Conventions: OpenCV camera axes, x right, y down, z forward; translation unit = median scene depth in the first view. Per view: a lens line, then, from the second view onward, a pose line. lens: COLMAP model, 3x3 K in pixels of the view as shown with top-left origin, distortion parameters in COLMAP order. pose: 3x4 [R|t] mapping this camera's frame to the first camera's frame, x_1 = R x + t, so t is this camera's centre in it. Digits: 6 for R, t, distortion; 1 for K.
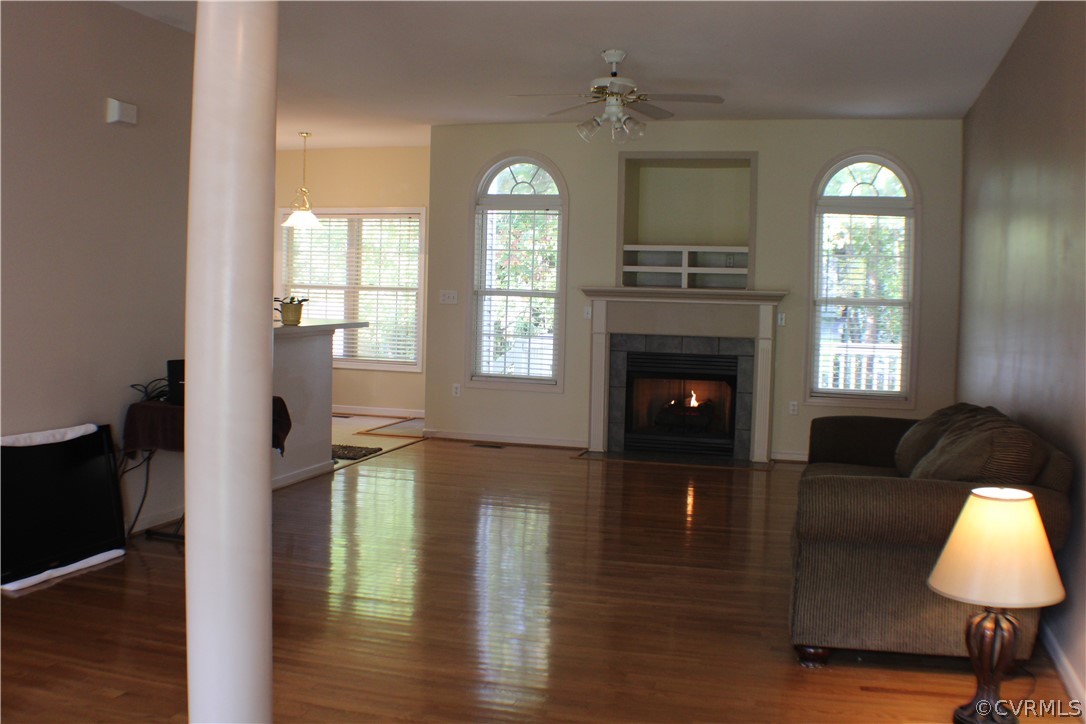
lens RADIAL K [[1052.1, 0, 543.0], [0, 1052.1, 362.0], [0, 0, 1]] dist [-0.175850, -0.001095]
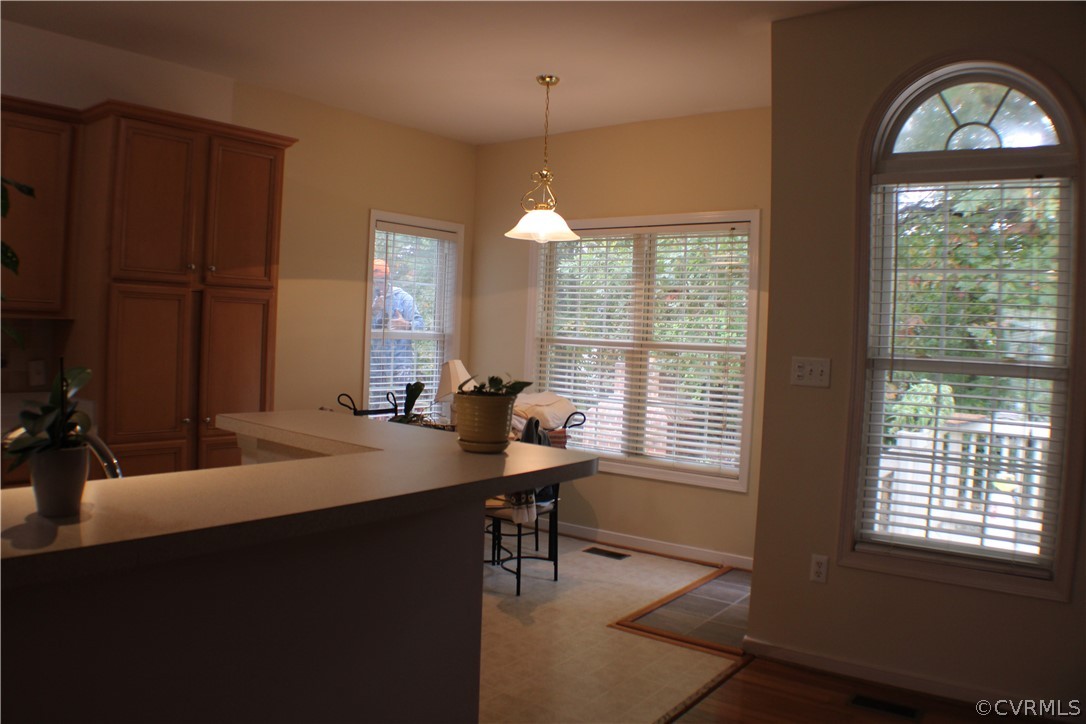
lens RADIAL K [[825.7, 0, 542.5], [0, 825.7, 339.6], [0, 0, 1]] dist [-0.224852, 0.089654]
pose [[0.935244, 0.012807, -0.353772, -0.048617], [-0.037938, 0.997216, -0.064193, -0.031640], [0.351965, 0.073458, 0.933126, 0.406409]]
